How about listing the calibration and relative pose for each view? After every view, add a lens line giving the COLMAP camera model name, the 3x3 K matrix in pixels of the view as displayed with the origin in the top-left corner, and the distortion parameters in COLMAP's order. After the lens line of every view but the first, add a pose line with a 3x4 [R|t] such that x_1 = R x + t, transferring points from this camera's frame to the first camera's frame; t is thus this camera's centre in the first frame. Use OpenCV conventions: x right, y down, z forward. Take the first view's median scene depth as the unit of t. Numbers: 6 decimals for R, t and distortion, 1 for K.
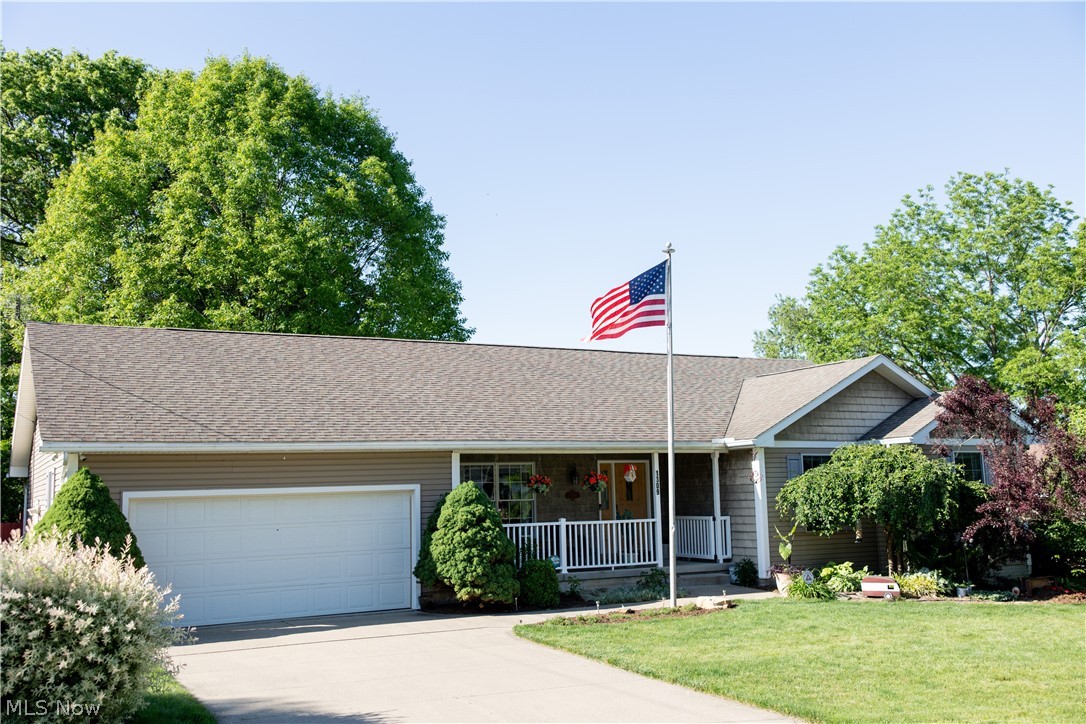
lens RADIAL K [[1014.7, 0, 542.6], [0, 1014.7, 332.6], [0, 0, 1]] dist [0.010289, 0.008144]
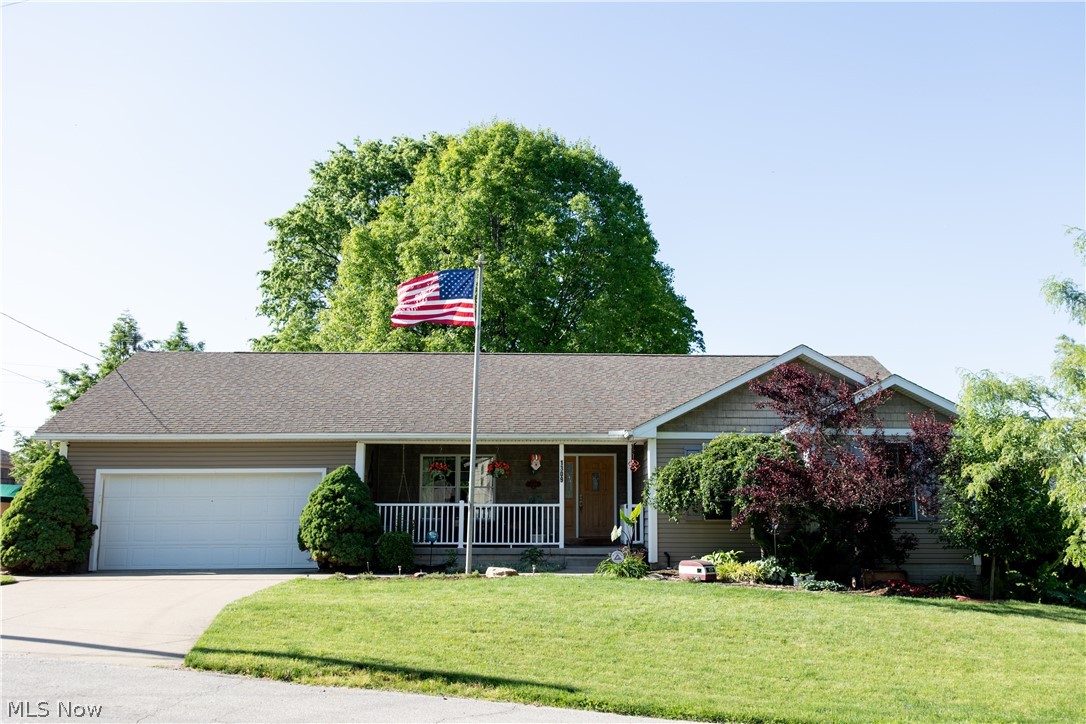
lens RADIAL K [[941.3, 0, 543.0], [0, 941.3, 362.0], [0, 0, 1]] dist [0.003526, 0.007376]
pose [[0.907251, -0.041409, -0.418547, 0.530933], [0.044126, 0.999021, -0.003190, 0.032929], [0.418269, -0.015575, 0.908190, 0.071911]]
